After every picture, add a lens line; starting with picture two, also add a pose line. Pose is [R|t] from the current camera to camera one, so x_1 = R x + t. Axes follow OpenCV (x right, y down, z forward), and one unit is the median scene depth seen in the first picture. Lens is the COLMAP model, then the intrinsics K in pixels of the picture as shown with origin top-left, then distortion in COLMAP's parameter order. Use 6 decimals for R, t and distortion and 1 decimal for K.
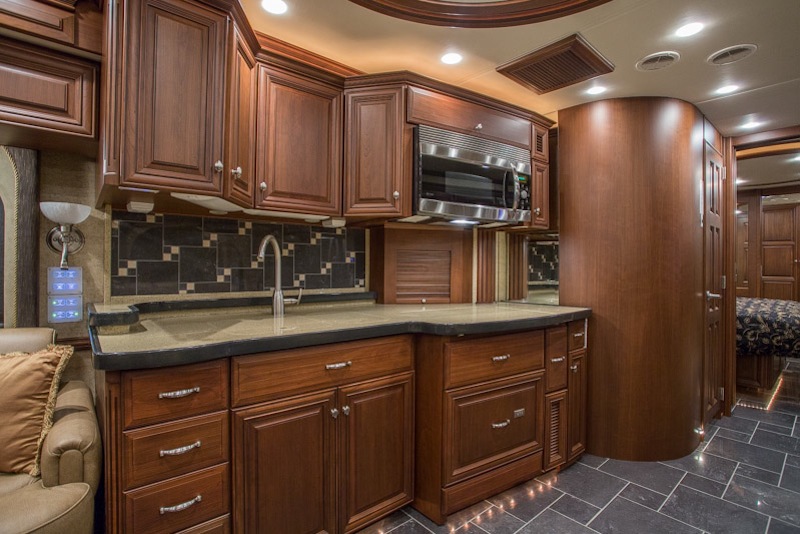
lens RADIAL K [[390.8, 0, 401.7], [0, 390.8, 266.7], [0, 0, 1]] dist [-0.077428, 0.034489]
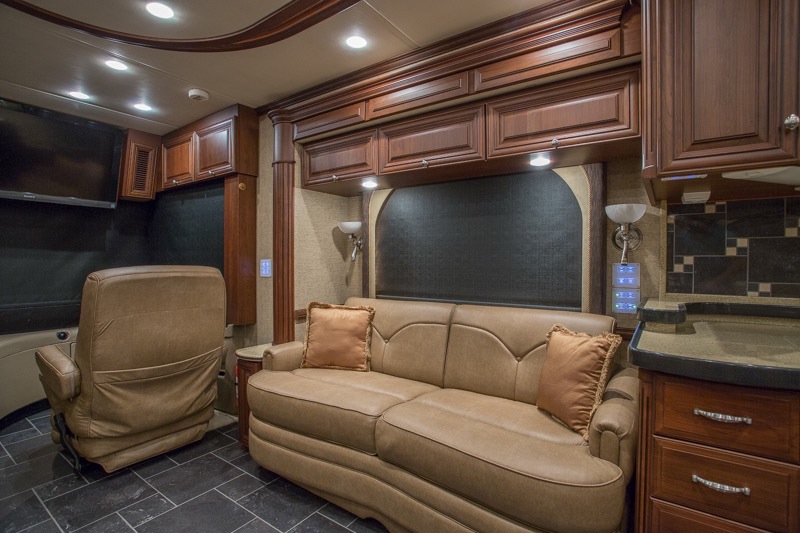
lens RADIAL K [[390.8, 0, 401.7], [0, 390.8, 266.2], [0, 0, 1]] dist [-0.077428, 0.034489]
pose [[0.245914, 0.008774, -0.969252, 0.017345], [-0.001895, 0.999961, 0.008572, 0.002075], [0.969290, -0.000271, 0.245921, 0.088663]]
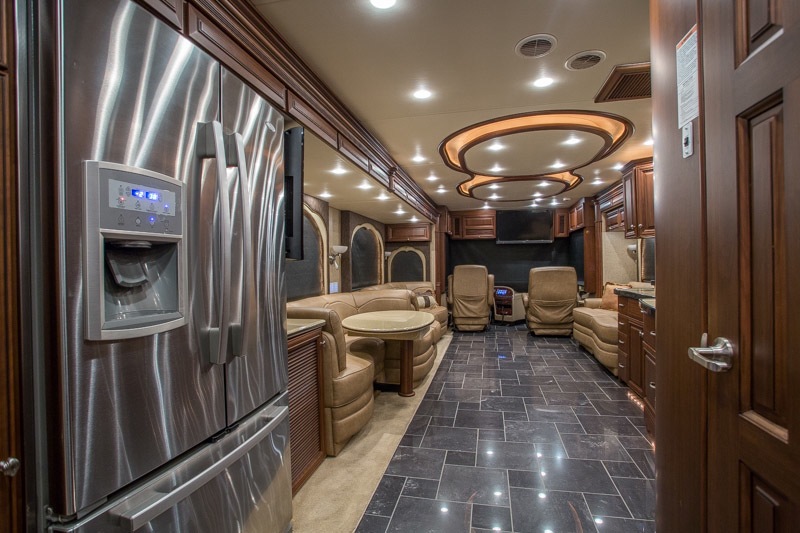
lens RADIAL K [[390.8, 0, 401.7], [0, 390.8, 266.2], [0, 0, 1]] dist [-0.077428, 0.034489]
pose [[-0.804246, 0.005341, -0.594273, 1.799045], [0.008766, 0.999957, -0.002876, 0.006326], [0.594232, -0.007523, -0.804258, 1.625052]]
